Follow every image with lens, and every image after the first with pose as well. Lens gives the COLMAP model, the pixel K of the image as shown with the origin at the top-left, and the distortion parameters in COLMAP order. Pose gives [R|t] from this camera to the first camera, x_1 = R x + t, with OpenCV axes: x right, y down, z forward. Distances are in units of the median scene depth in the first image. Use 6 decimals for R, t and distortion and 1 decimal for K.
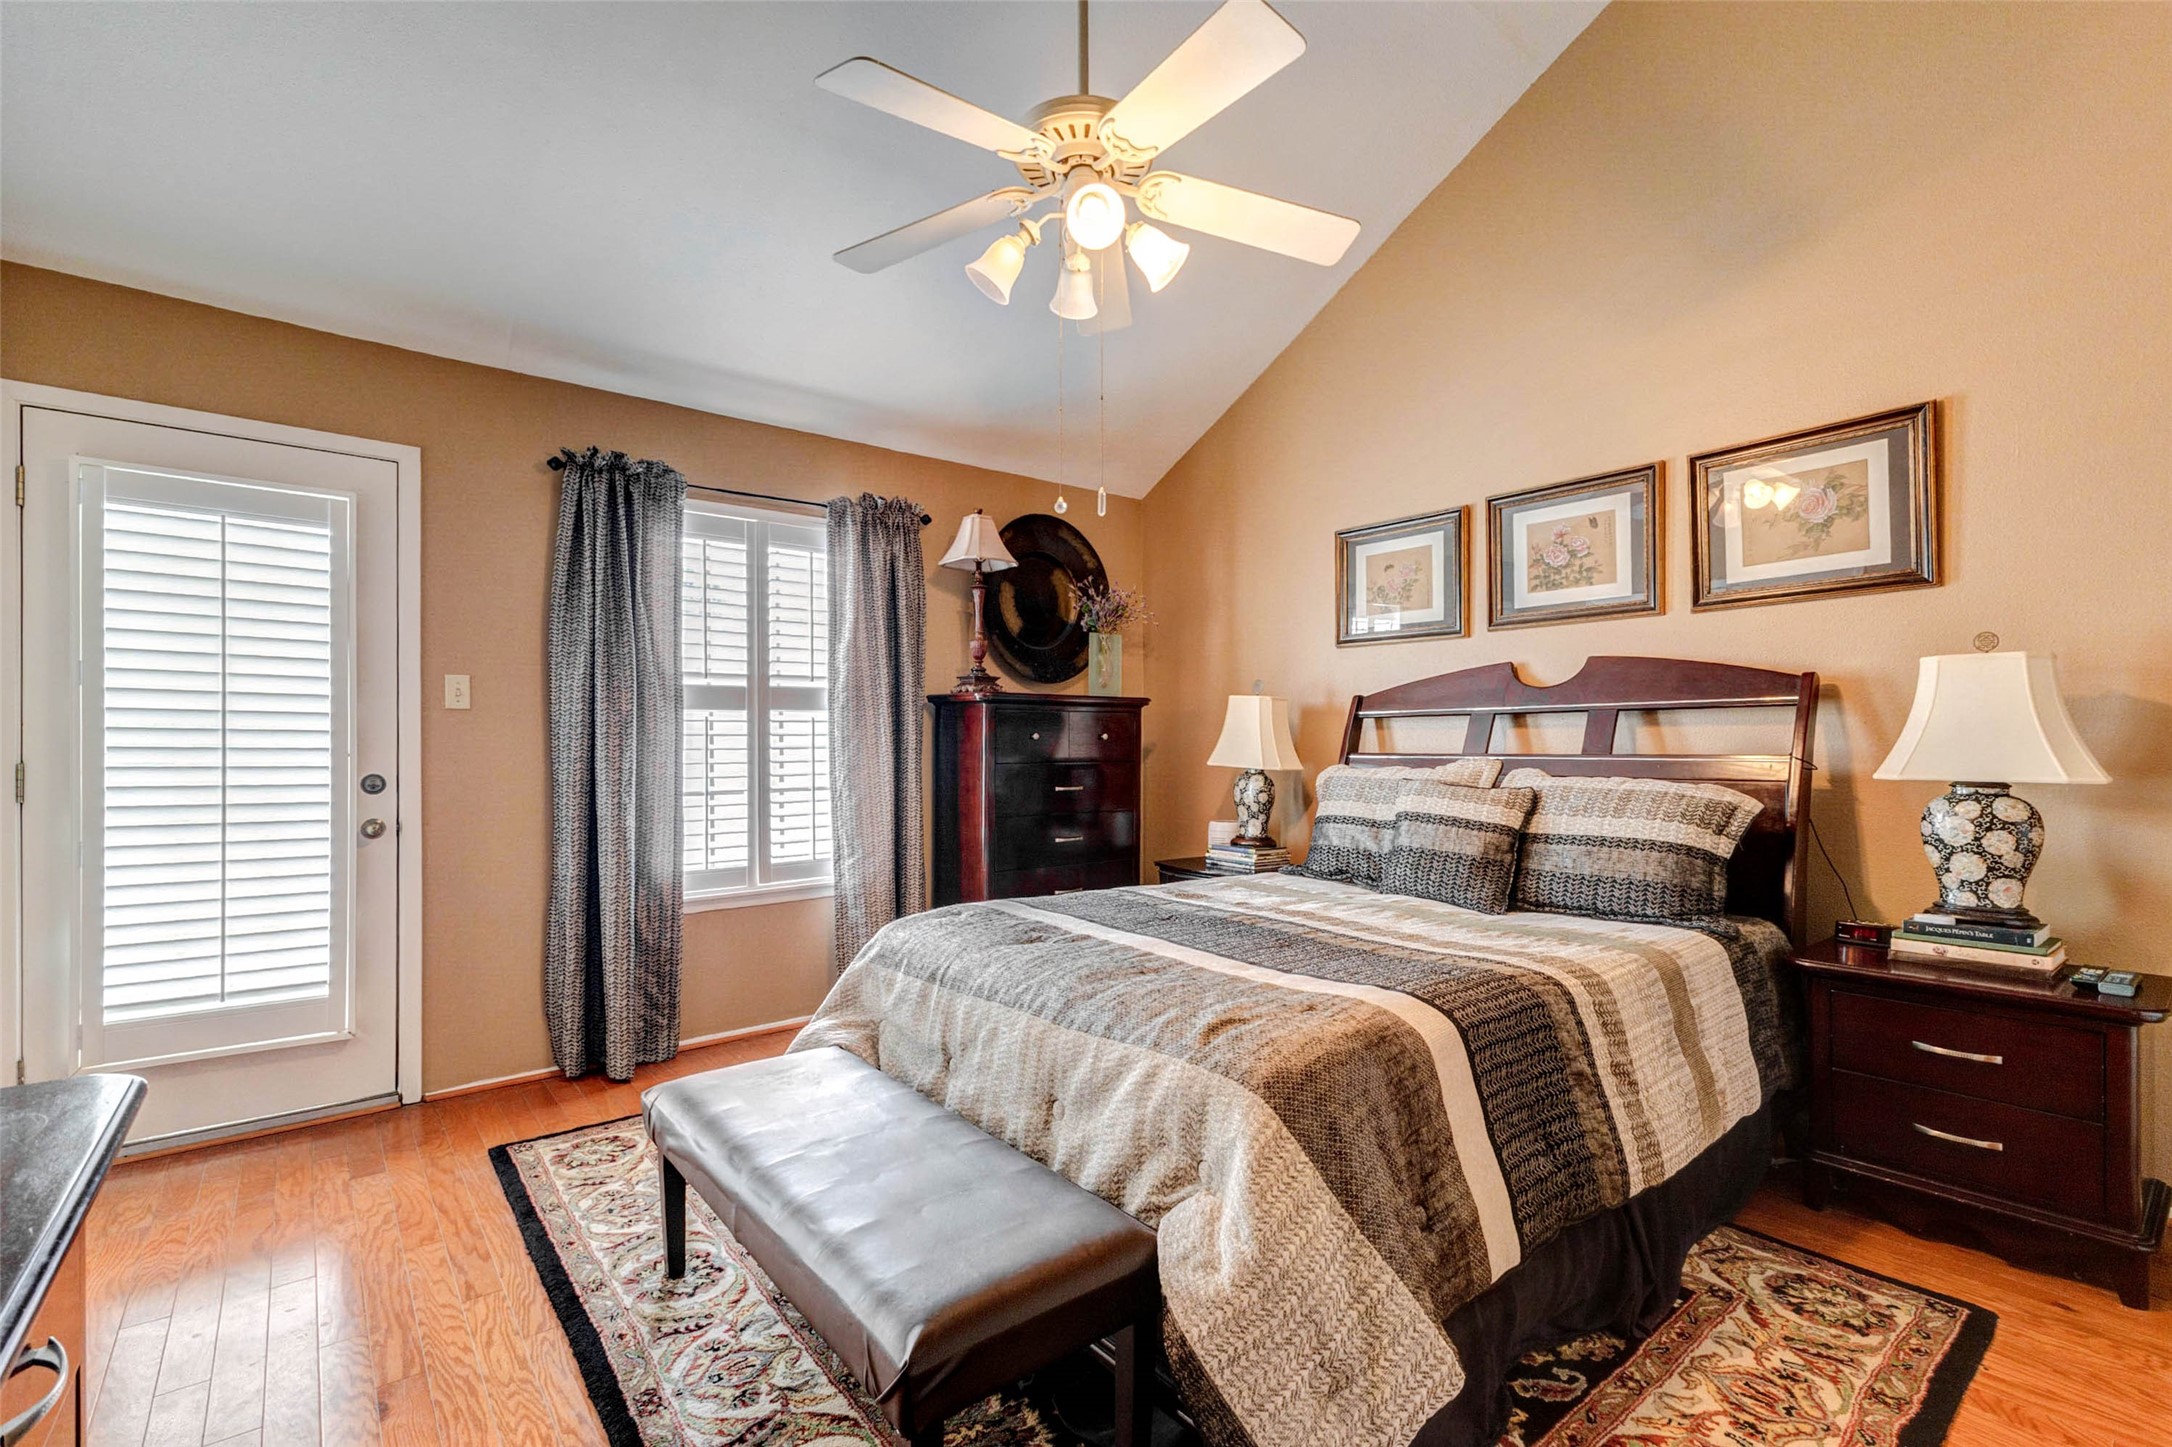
lens RADIAL K [[952.3, 0, 1094.2], [0, 952.3, 736.5], [0, 0, 1]] dist [0.013102, -0.000477]
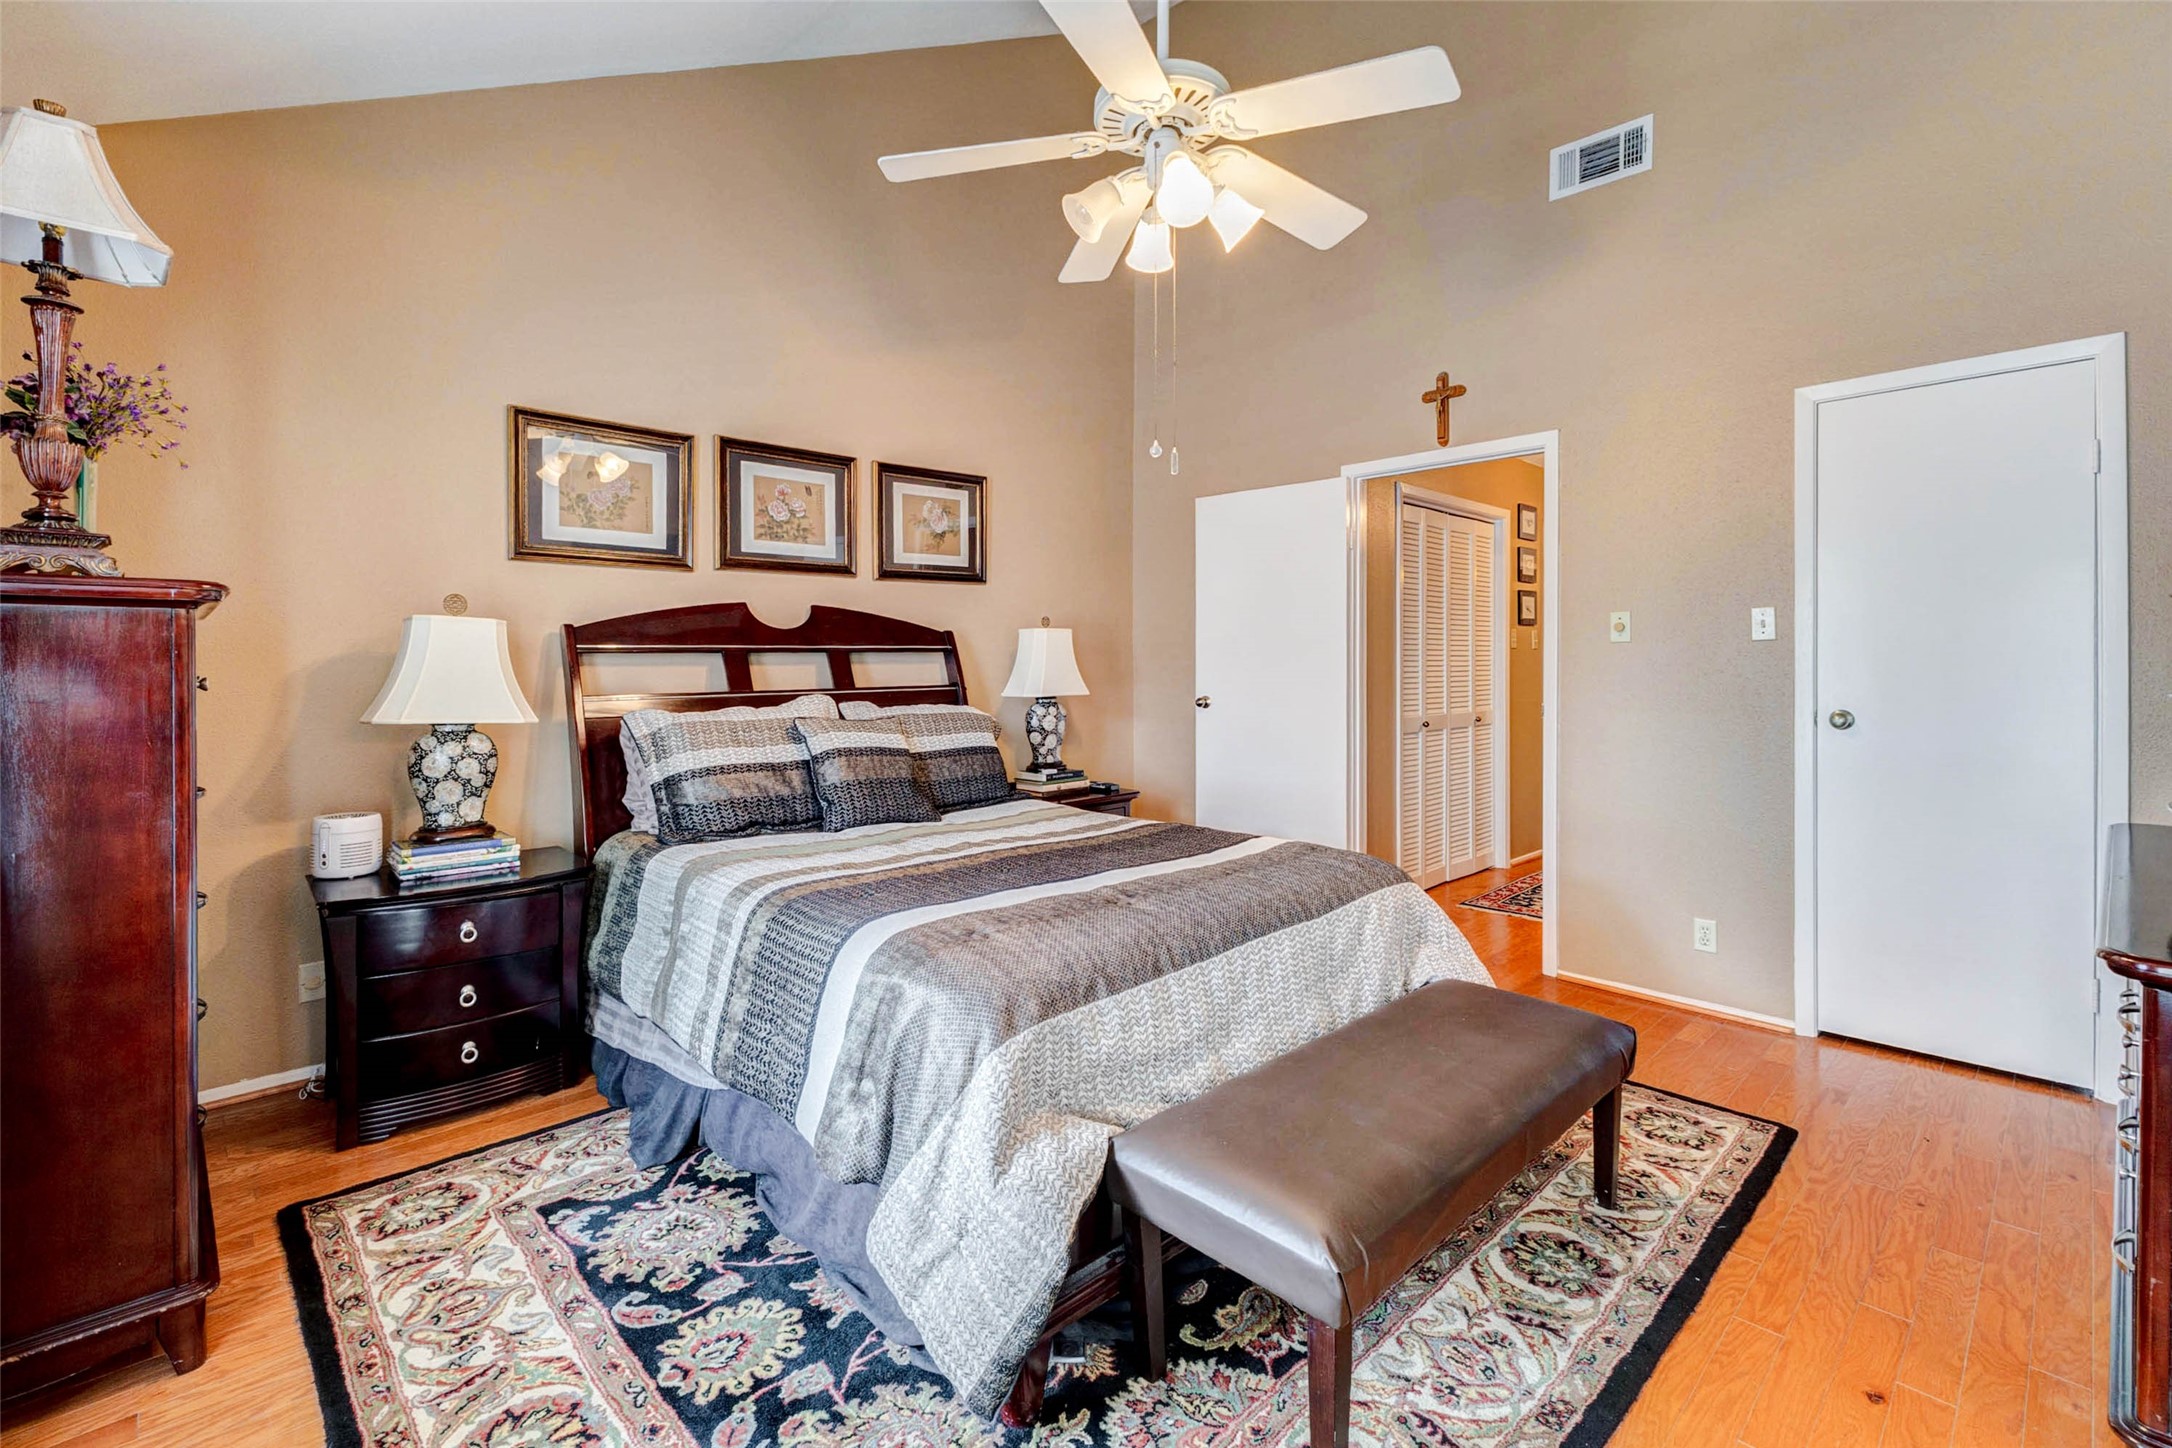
lens RADIAL K [[952.3, 0, 1102.6], [0, 952.3, 660.5], [0, 0, 1]] dist [0.013102, -0.000477]
pose [[-0.078382, 0.012066, 0.996850, -0.672319], [0.009272, 0.999892, -0.011373, -0.000417], [-0.996880, 0.008351, -0.078485, 0.749535]]
